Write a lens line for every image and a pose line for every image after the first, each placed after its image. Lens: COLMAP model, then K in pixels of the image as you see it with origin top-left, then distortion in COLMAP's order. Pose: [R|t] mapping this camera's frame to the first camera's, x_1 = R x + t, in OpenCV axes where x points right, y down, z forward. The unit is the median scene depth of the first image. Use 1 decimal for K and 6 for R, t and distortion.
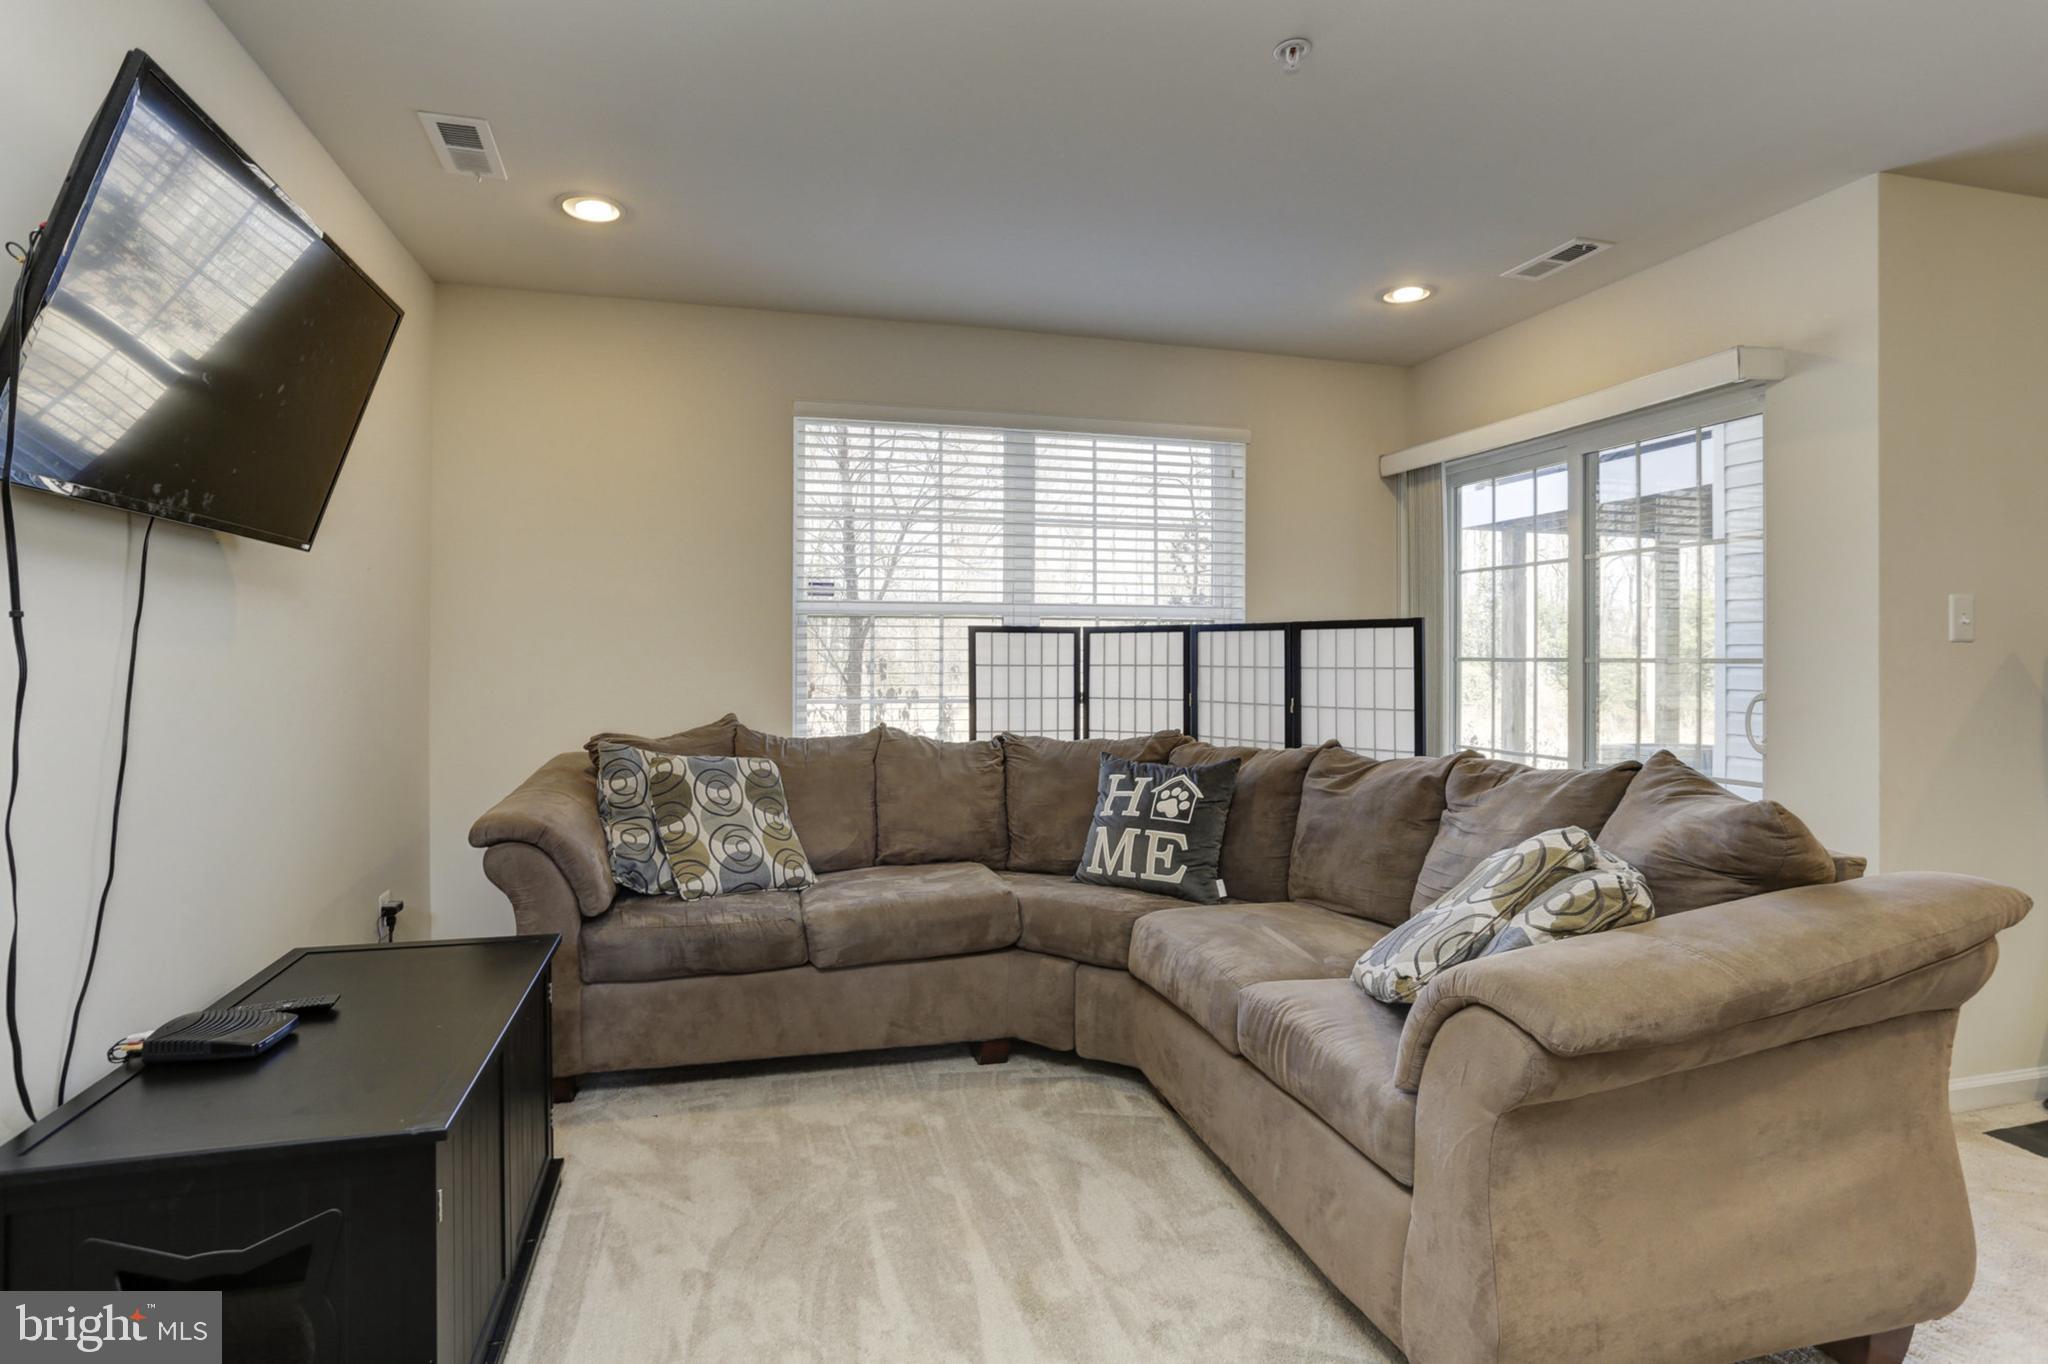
lens RADIAL K [[1012.9, 0, 979.7], [0, 1012.9, 655.6], [0, 0, 1]] dist [-0.065974, 0.034753]
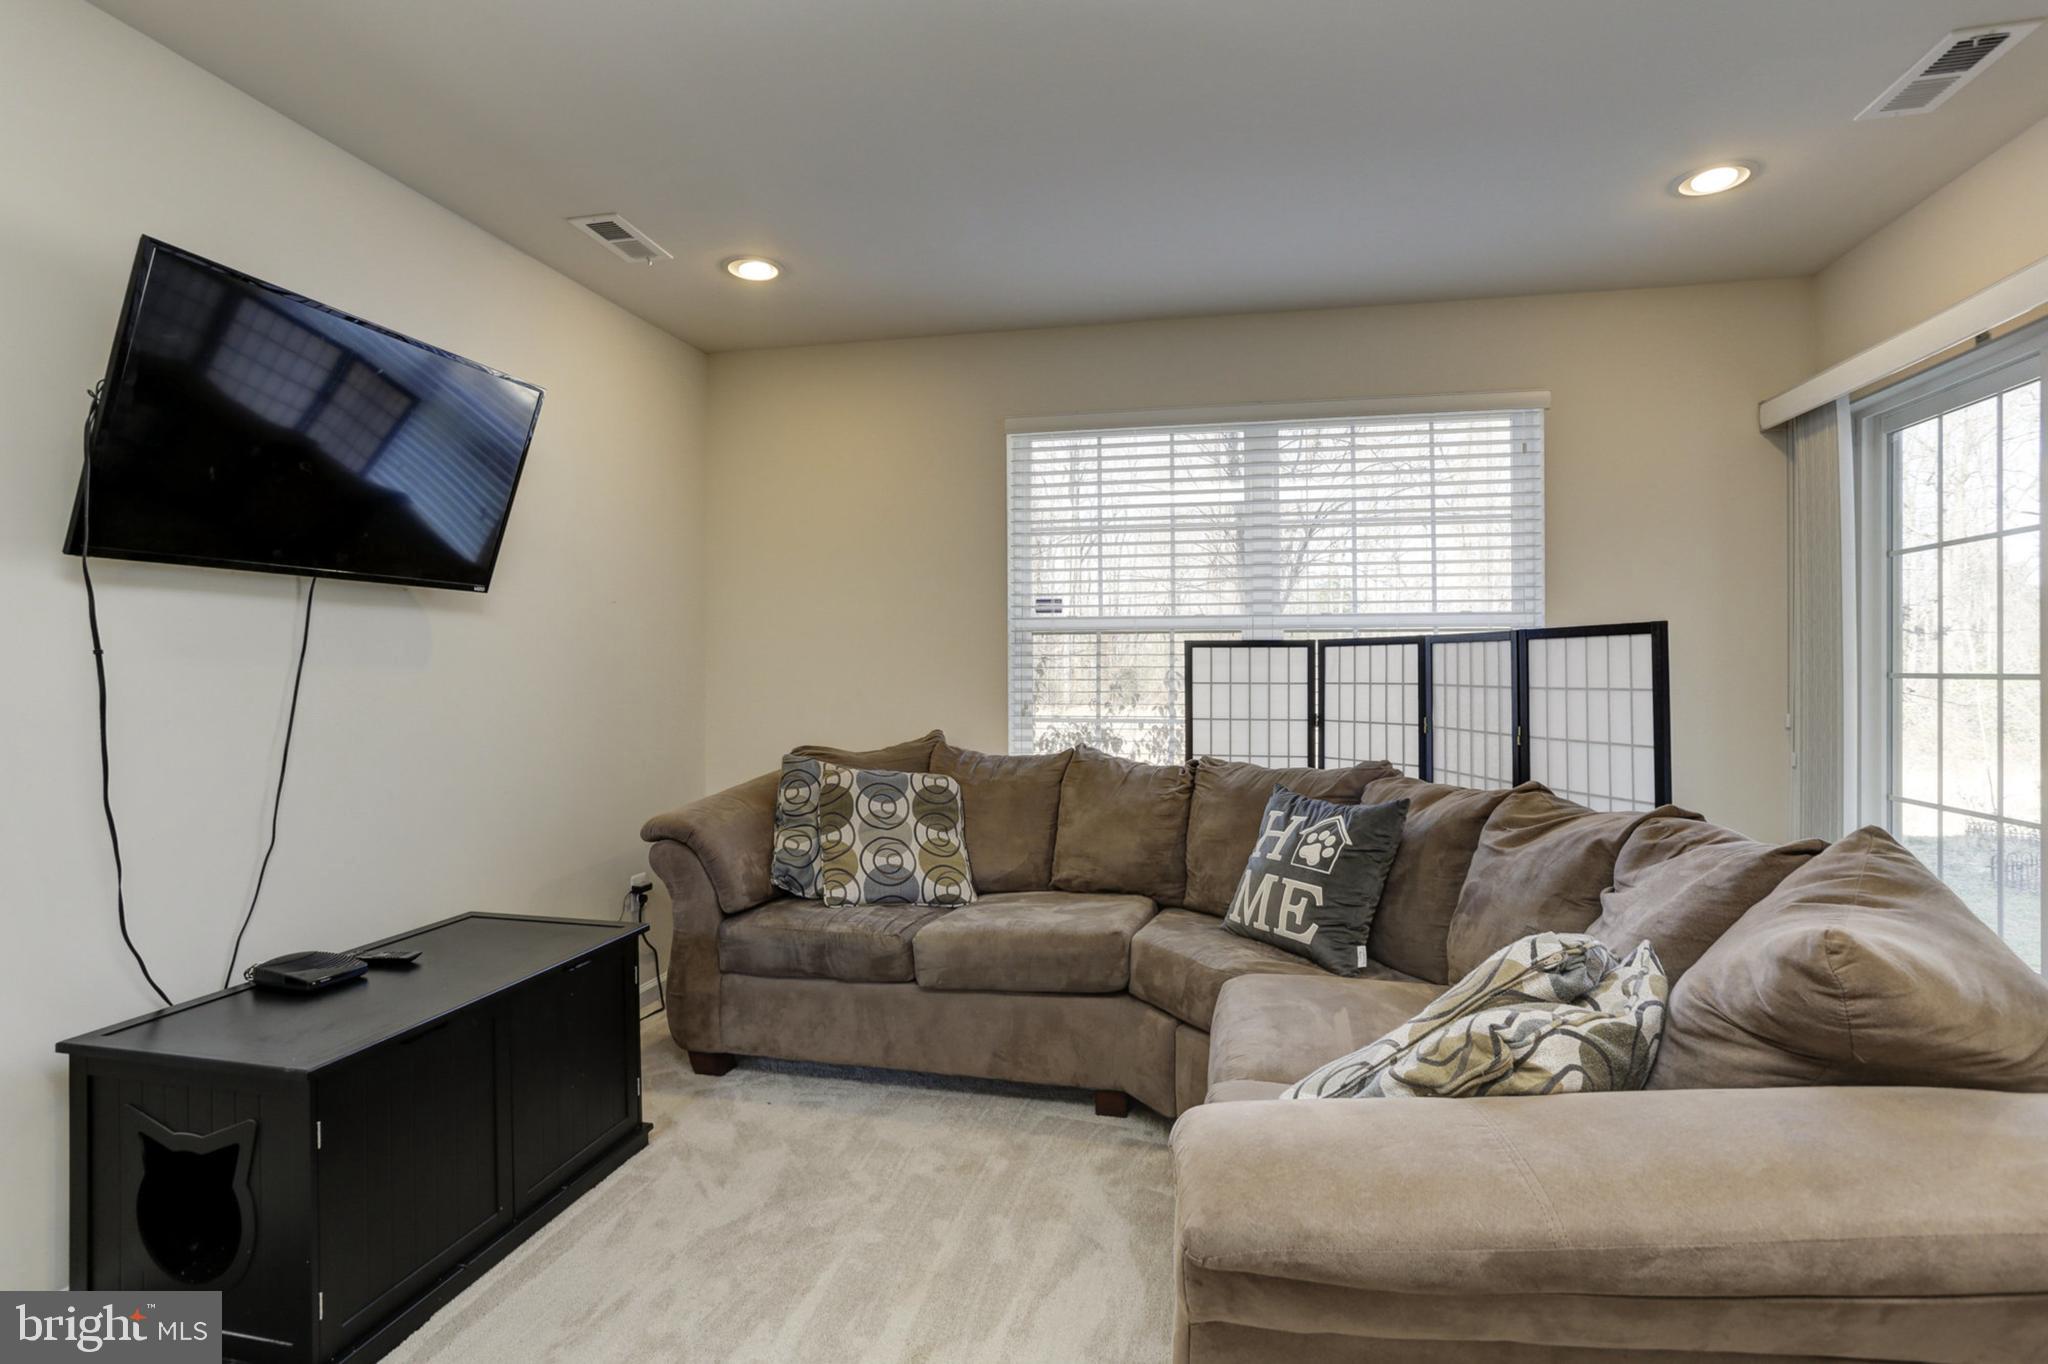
lens RADIAL K [[1005.3, 0, 995.5], [0, 1005.3, 669.1], [0, 0, 1]] dist [-0.070309, 0.043708]
pose [[0.891531, -0.004085, -0.452941, 0.325319], [0.004243, 0.999991, -0.000666, -0.004368], [0.452940, -0.001328, 0.891540, 0.133988]]
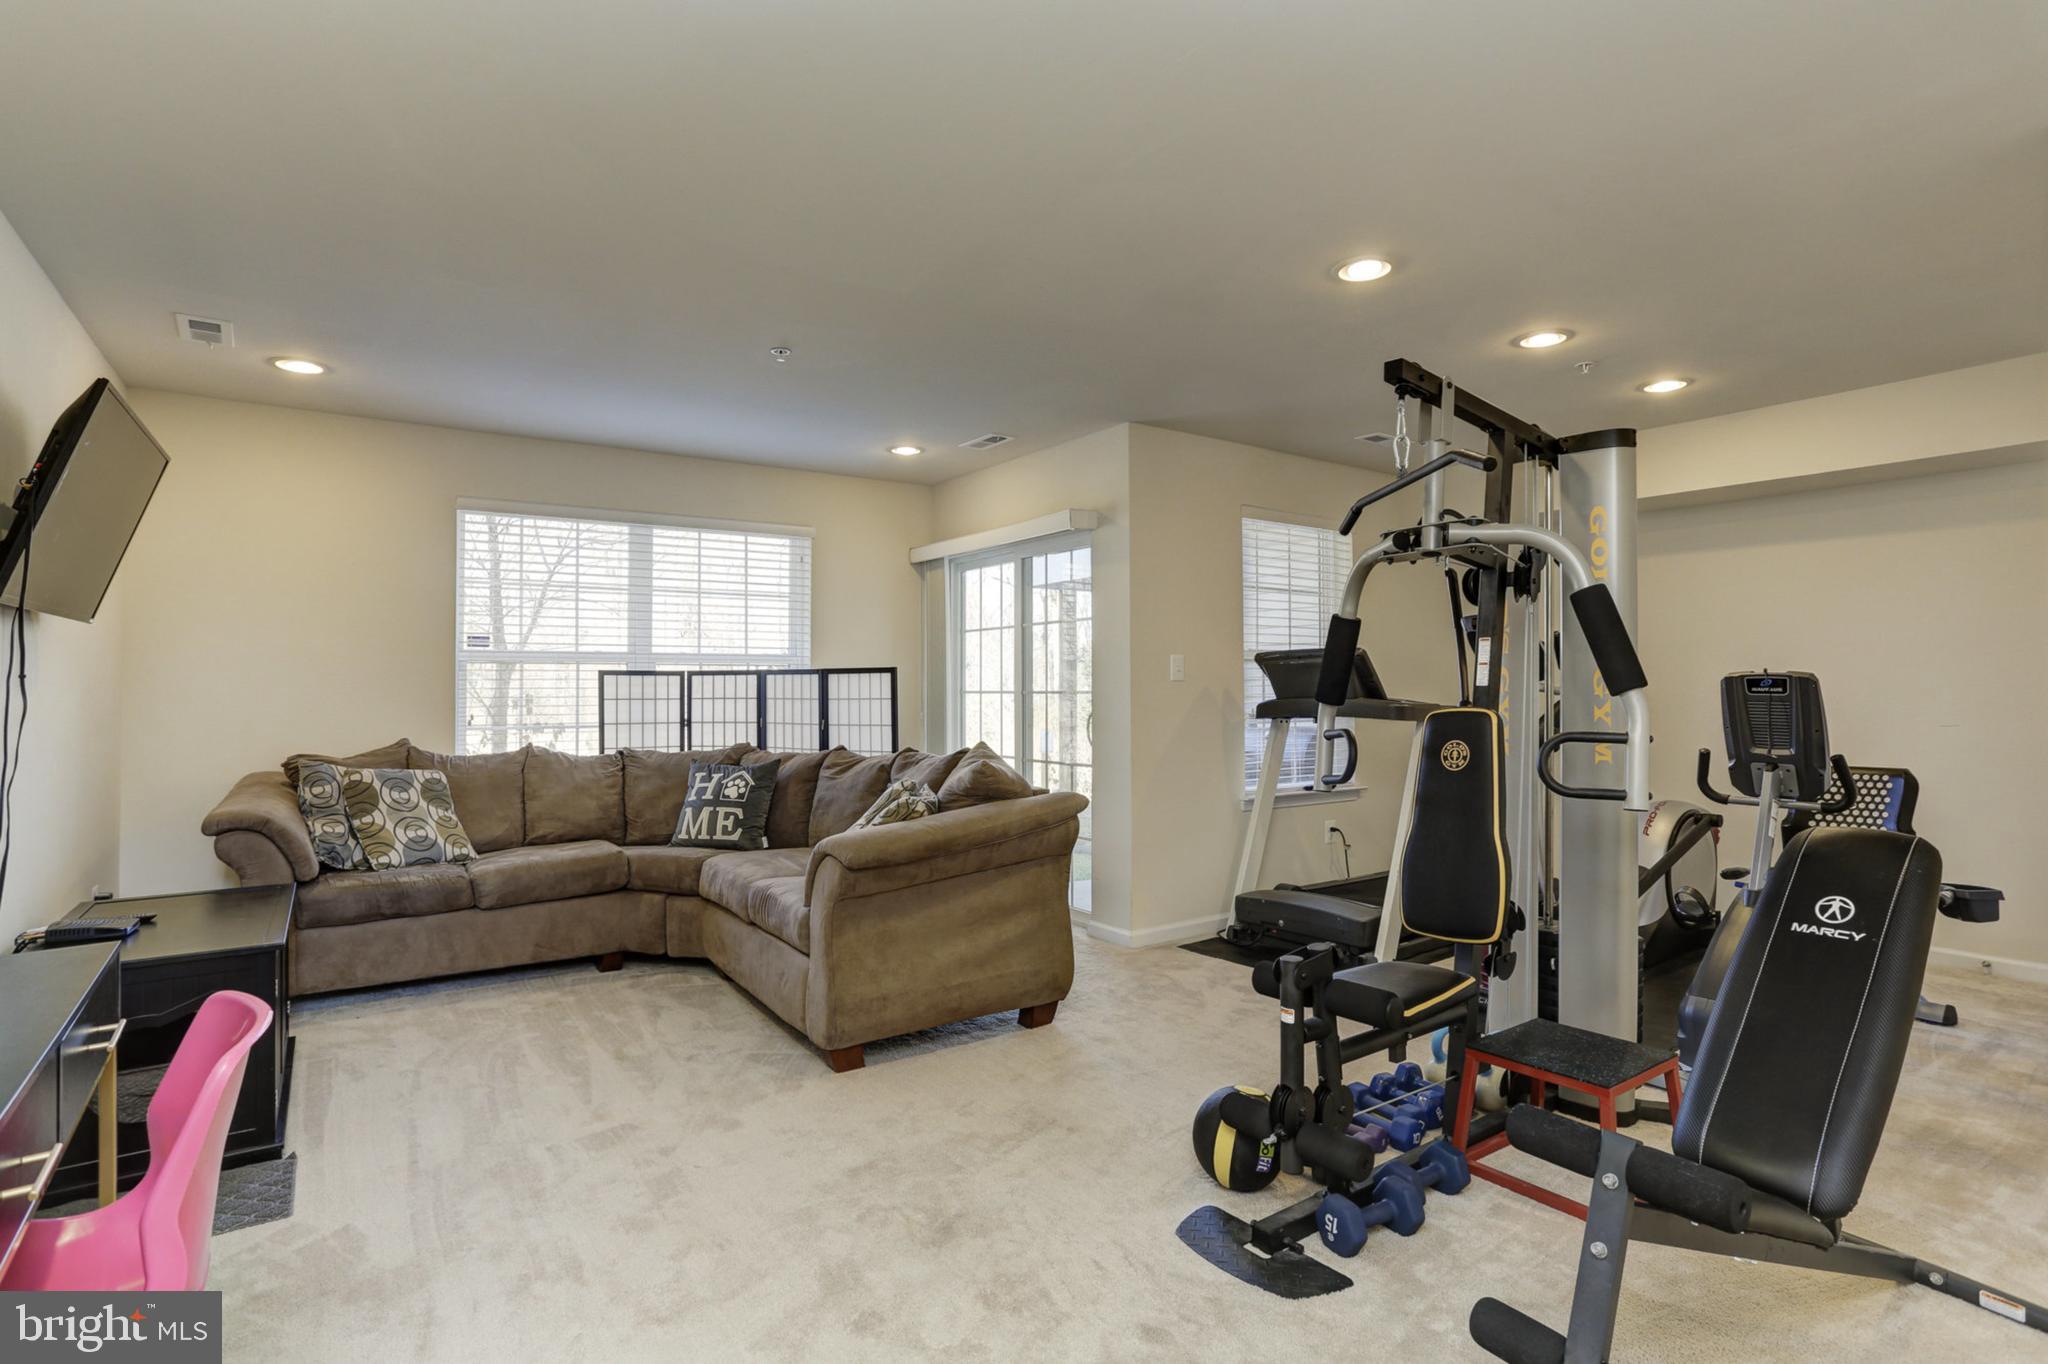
lens RADIAL K [[1005.3, 0, 995.5], [0, 1005.3, 669.1], [0, 0, 1]] dist [-0.070309, 0.043708]
pose [[0.941381, -0.000188, 0.337344, 0.052002], [0.006584, 0.999820, -0.017817, -0.004966], [-0.337280, 0.018993, 0.941213, -0.547215]]
